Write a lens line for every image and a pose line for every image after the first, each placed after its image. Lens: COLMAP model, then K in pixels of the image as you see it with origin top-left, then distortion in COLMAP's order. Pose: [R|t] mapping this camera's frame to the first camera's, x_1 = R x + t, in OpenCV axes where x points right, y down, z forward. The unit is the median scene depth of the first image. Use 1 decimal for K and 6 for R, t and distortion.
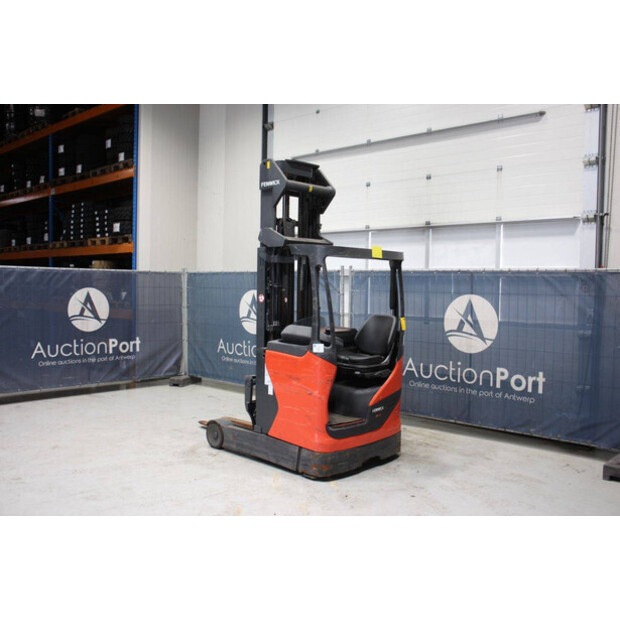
lens RADIAL K [[590.0, 0, 310.0], [0, 590.0, 310.0], [0, 0, 1]] dist [-0.097409, -0.002012]
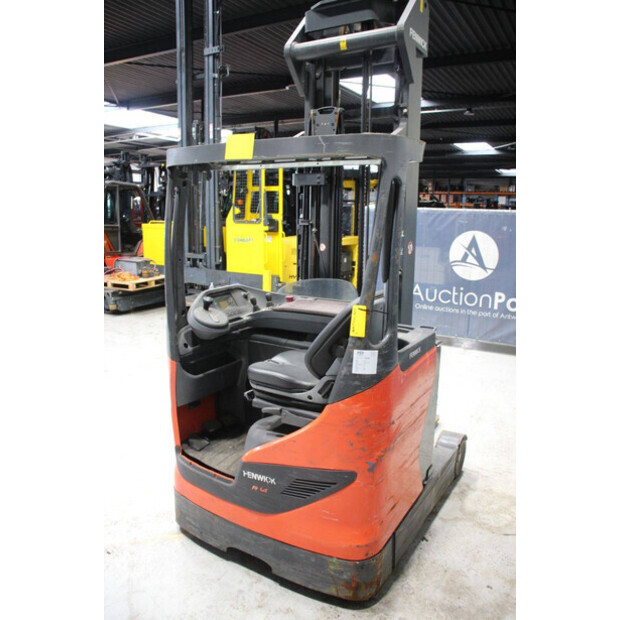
lens RADIAL K [[508.8, 0, 310.0], [0, 508.8, 310.0], [0, 0, 1]] dist [-0.162272, 0.131657]
pose [[0.214007, 0.163624, -0.963031, 0.454951], [-0.058456, 0.986250, 0.154579, -0.032423], [0.975081, 0.023214, 0.220629, 0.851849]]
